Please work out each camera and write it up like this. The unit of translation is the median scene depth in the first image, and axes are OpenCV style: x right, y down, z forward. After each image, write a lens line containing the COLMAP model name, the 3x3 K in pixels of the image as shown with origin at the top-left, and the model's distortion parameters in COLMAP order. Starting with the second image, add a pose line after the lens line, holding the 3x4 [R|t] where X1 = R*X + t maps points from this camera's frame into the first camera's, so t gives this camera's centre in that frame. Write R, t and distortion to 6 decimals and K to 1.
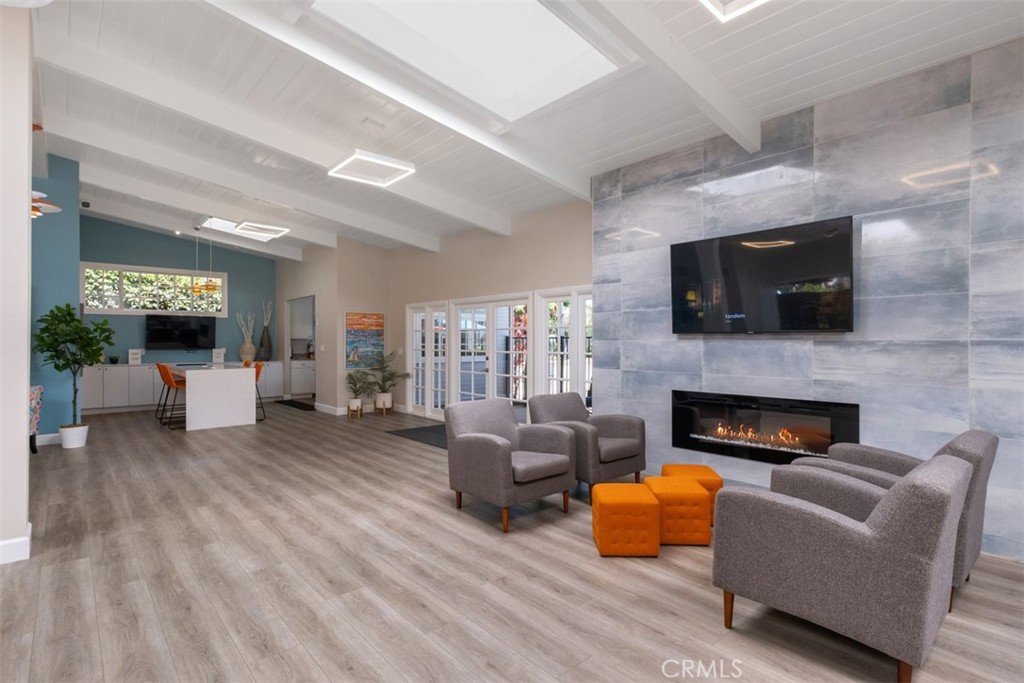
lens RADIAL K [[509.7, 0, 509.6], [0, 509.7, 346.1], [0, 0, 1]] dist [0.001953, 0.001444]
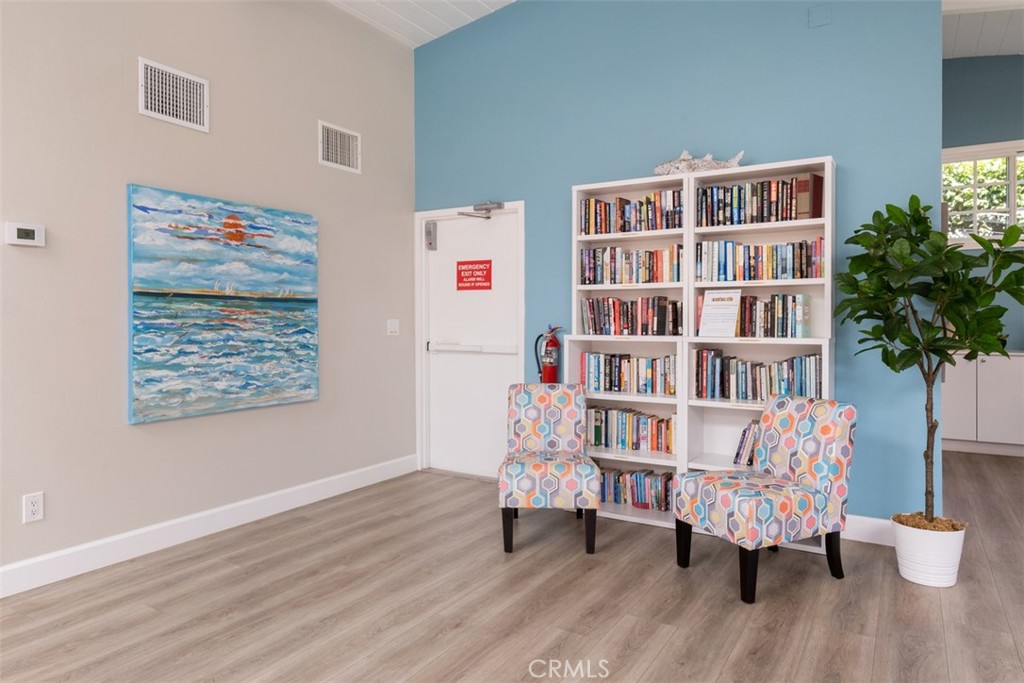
lens RADIAL K [[656.8, 0, 510.8], [0, 656.8, 317.4], [0, 0, 1]] dist [0.003971, 0.002287]
pose [[0.306540, 0.002162, -0.951855, -0.615096], [-0.004676, 0.999989, 0.000766, 0.013293], [0.951846, 0.004216, 0.306547, 0.708037]]
